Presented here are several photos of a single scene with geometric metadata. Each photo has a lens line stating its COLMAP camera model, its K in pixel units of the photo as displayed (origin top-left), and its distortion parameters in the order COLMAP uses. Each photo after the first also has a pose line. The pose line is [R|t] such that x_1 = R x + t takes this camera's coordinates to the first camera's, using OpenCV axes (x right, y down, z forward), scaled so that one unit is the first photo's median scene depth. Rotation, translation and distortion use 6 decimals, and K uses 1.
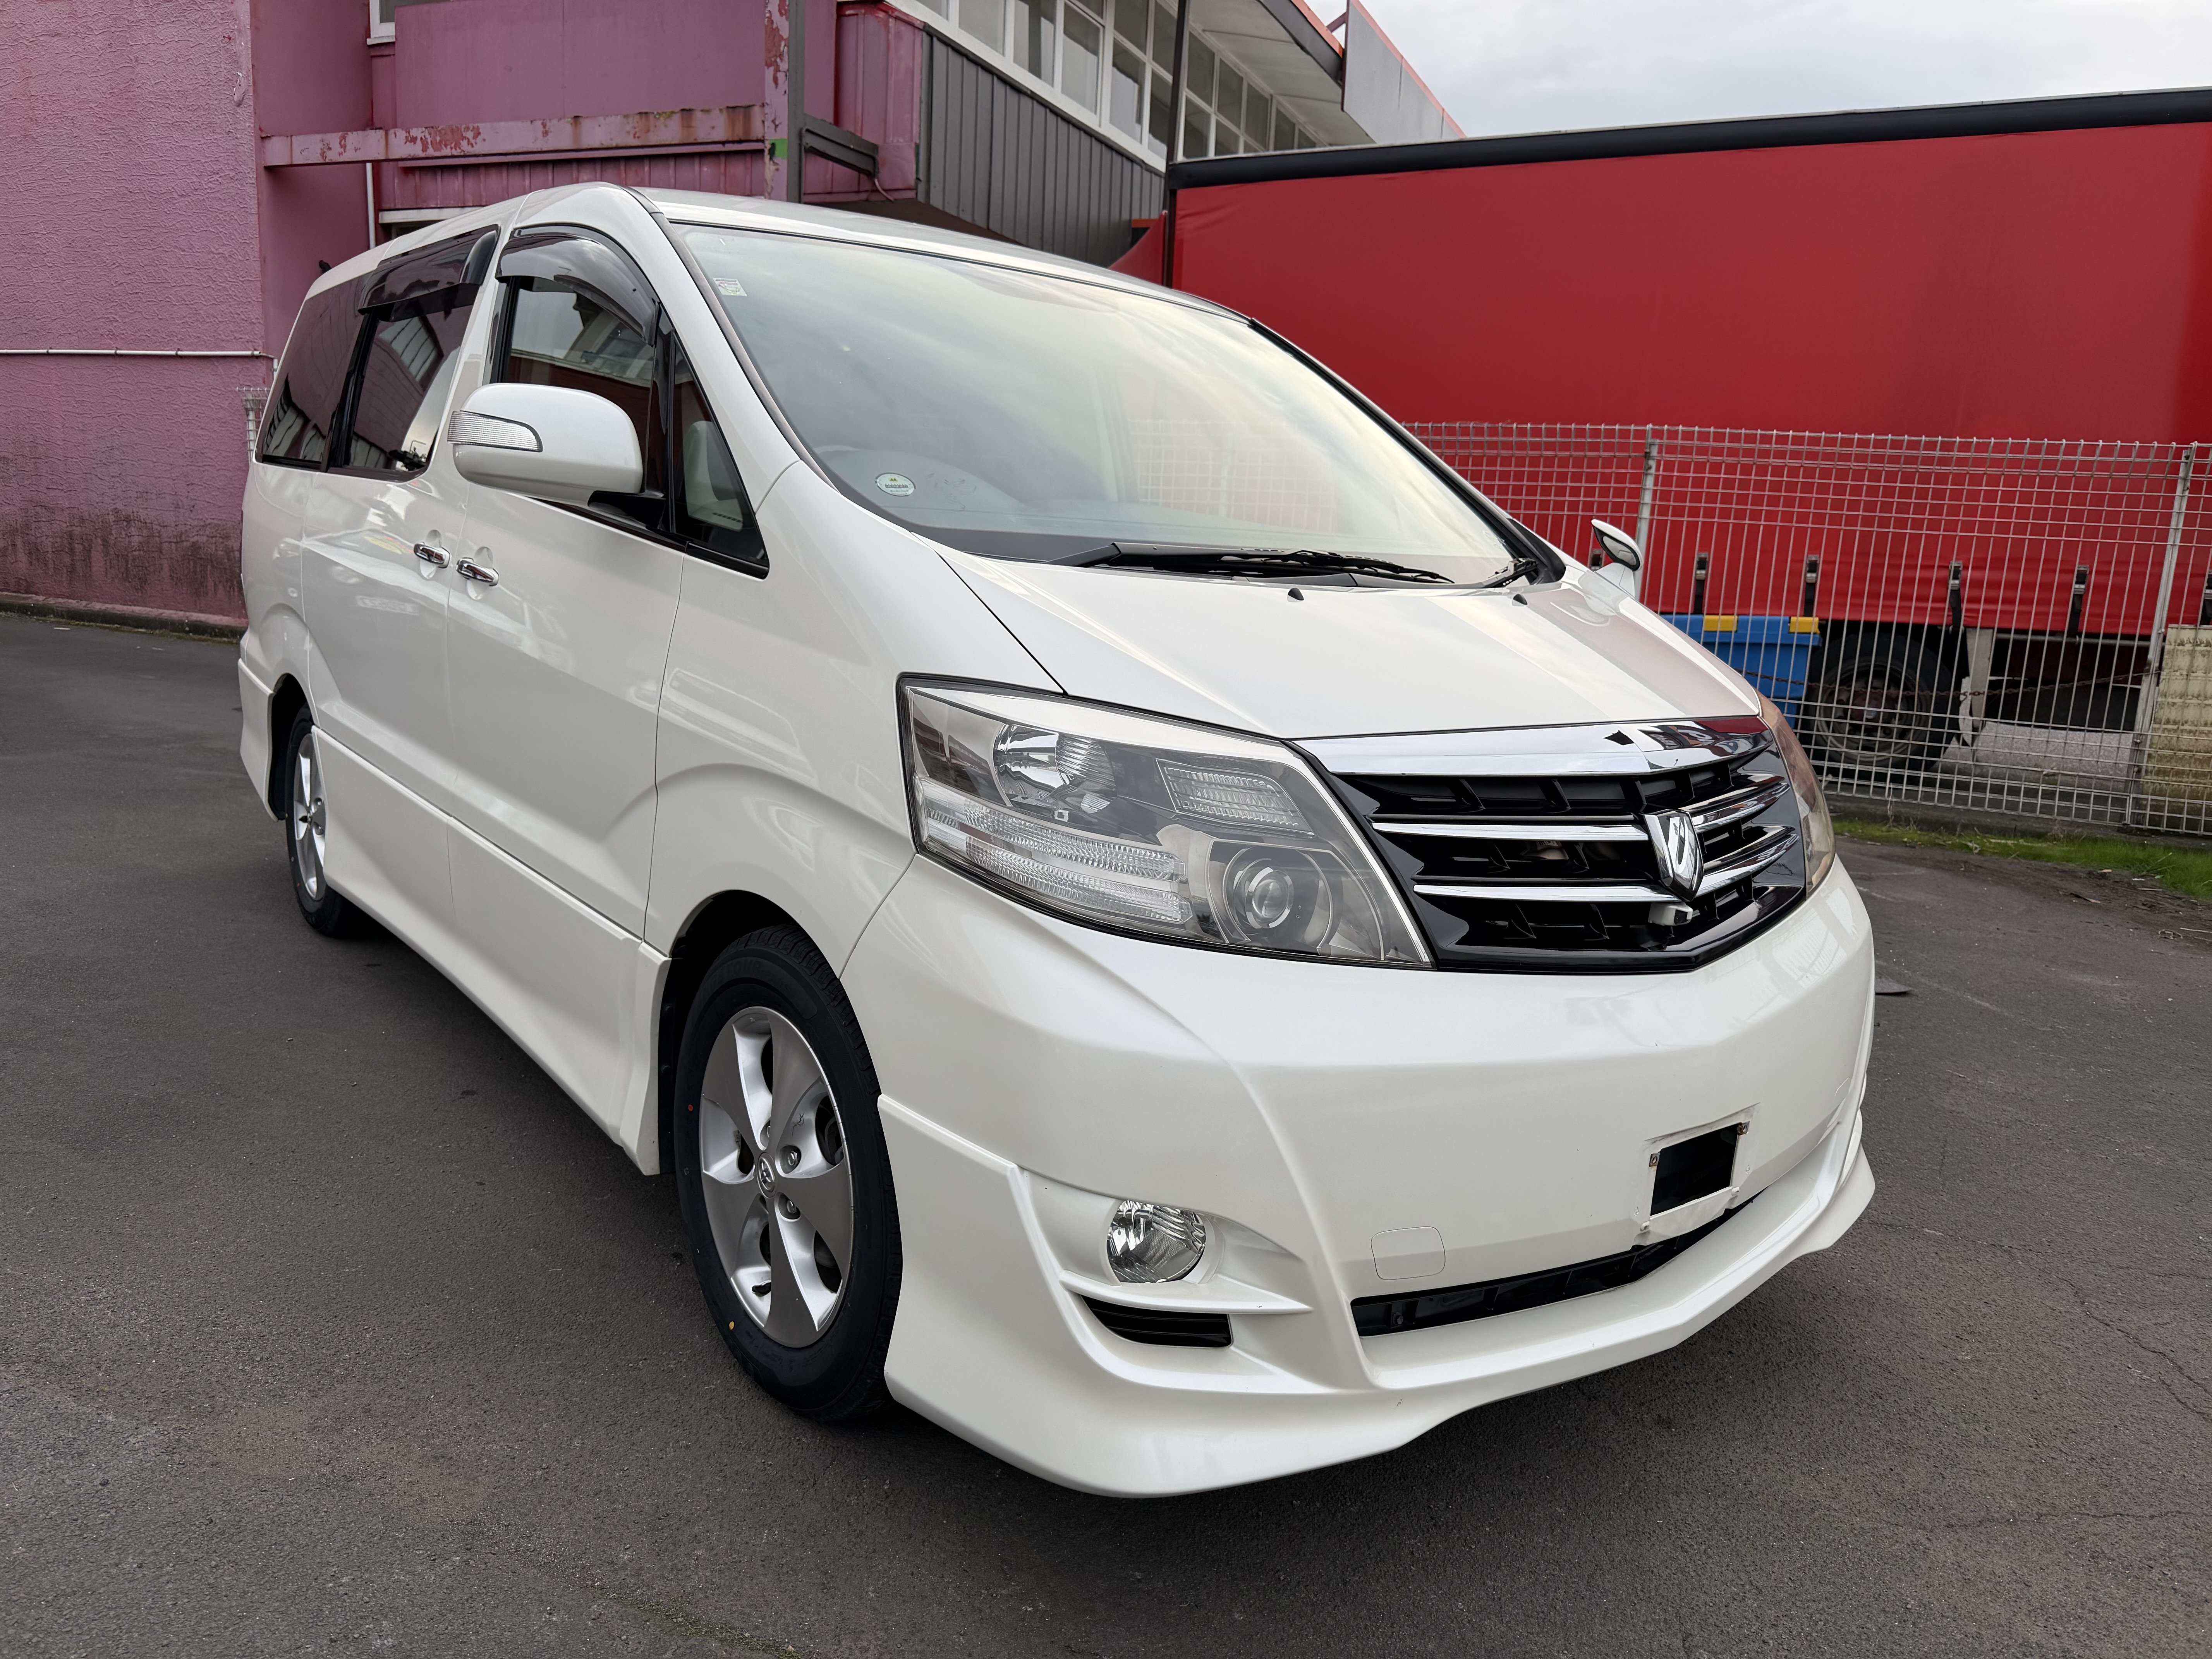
lens RADIAL K [[1543.1, 0, 1106.0], [0, 1543.1, 829.5], [0, 0, 1]] dist [-0.000762, -0.000425]
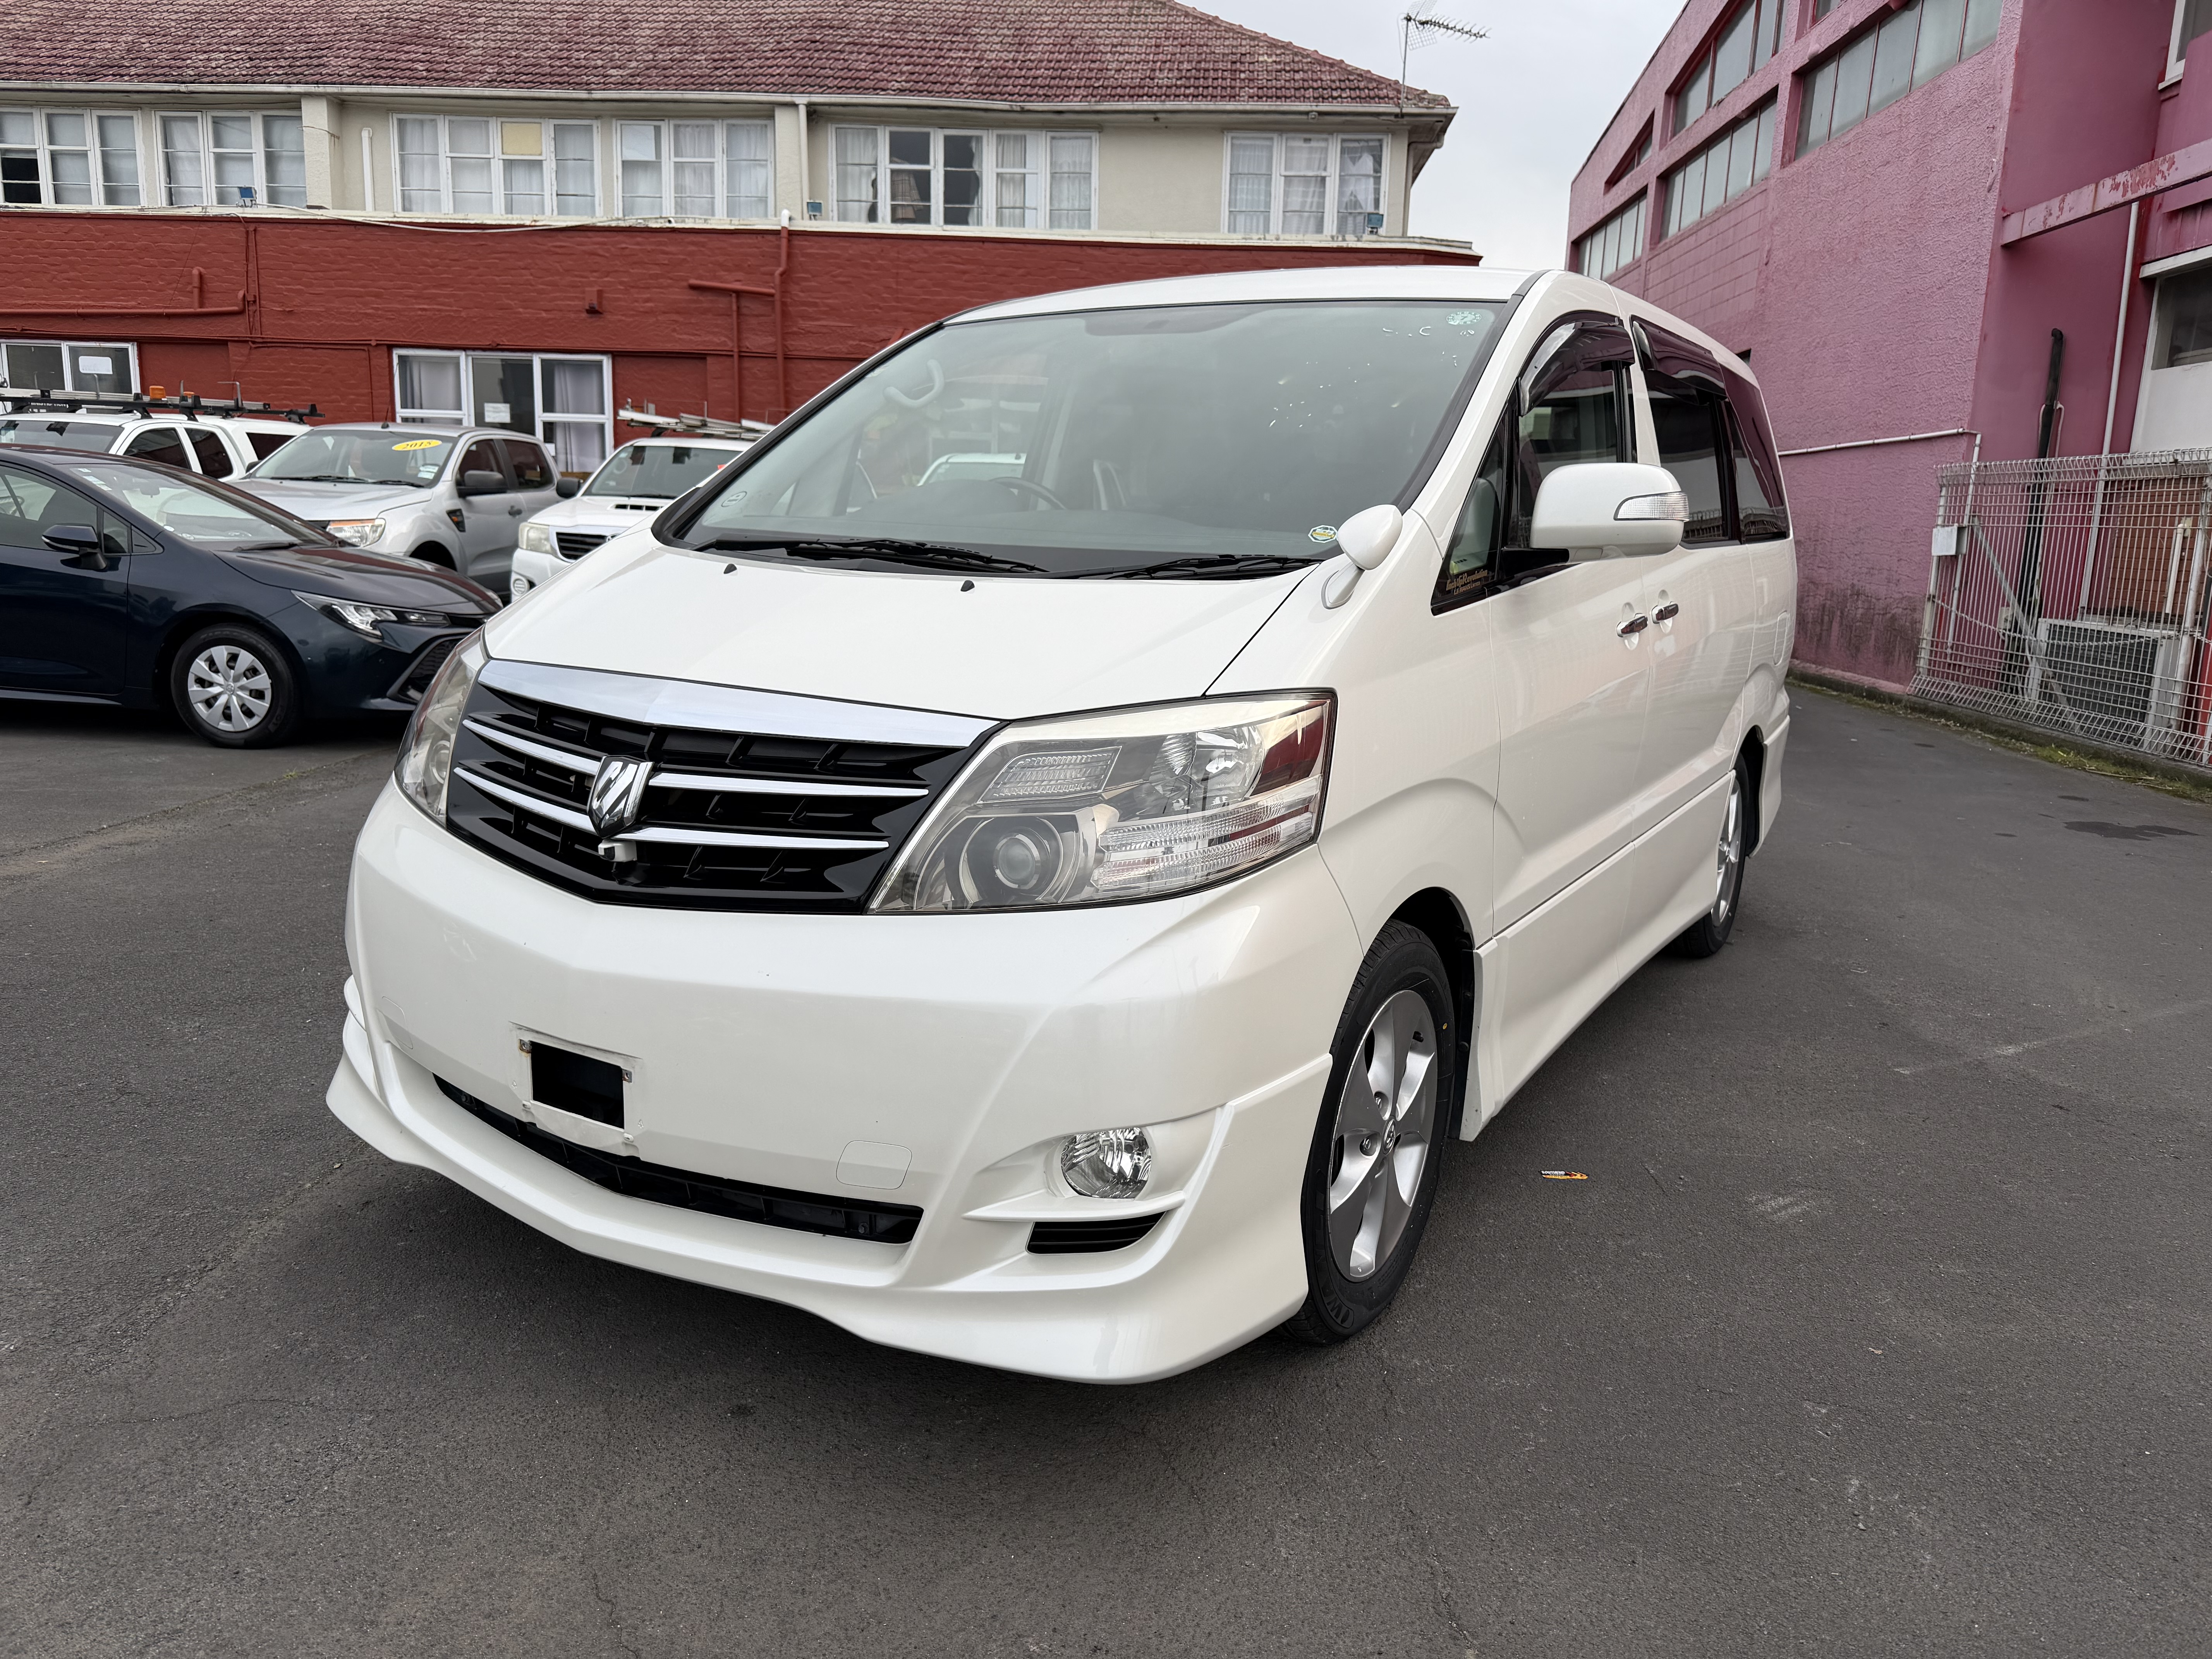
lens RADIAL K [[1543.1, 0, 1106.0], [0, 1543.1, 829.5], [0, 0, 1]] dist [-0.000762, -0.000425]
pose [[0.375261, 0.139096, -0.916423, 0.213680], [-0.190355, 0.979168, 0.070672, -0.014865], [0.907163, 0.147925, 0.393921, 0.126347]]
